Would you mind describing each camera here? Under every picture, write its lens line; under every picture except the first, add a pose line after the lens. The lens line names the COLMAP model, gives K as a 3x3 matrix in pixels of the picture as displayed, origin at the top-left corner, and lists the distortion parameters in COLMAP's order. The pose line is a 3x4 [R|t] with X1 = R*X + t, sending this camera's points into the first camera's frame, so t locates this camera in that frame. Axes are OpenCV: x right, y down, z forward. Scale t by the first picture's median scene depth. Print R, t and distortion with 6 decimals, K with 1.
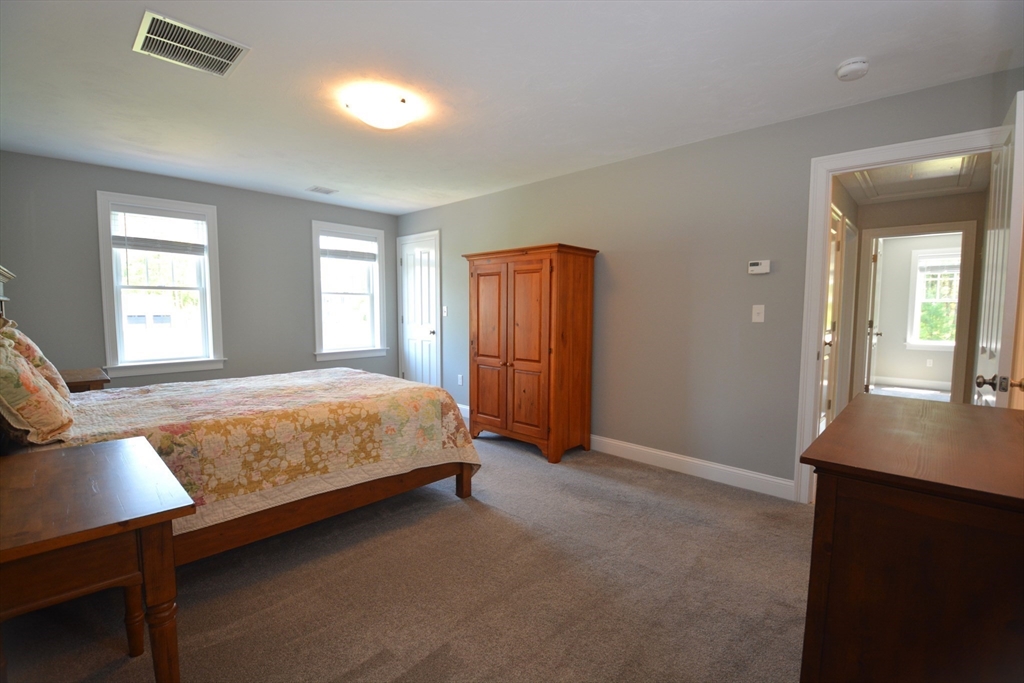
lens RADIAL K [[452.6, 0, 512.0], [0, 452.6, 341.5], [0, 0, 1]] dist [0.020253, -0.031964]
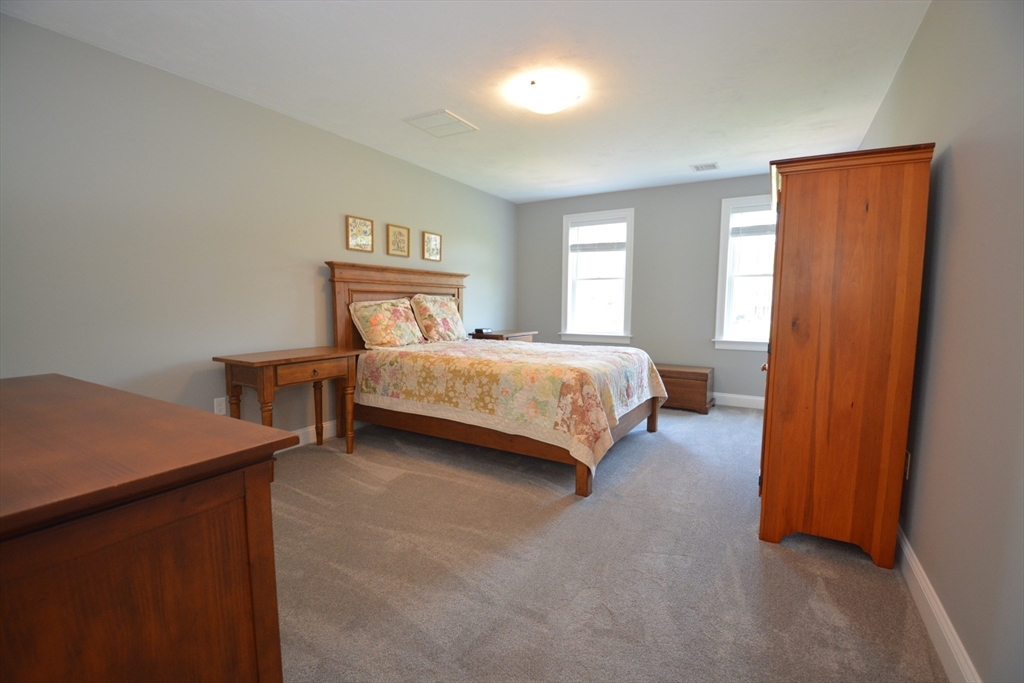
lens RADIAL K [[452.6, 0, 512.0], [0, 452.6, 341.5], [0, 0, 1]] dist [0.020253, -0.031964]
pose [[0.221407, 0.081049, -0.971808, 0.831185], [-0.074305, 0.995045, 0.066058, -0.004137], [0.972346, 0.057584, 0.226332, 0.769071]]
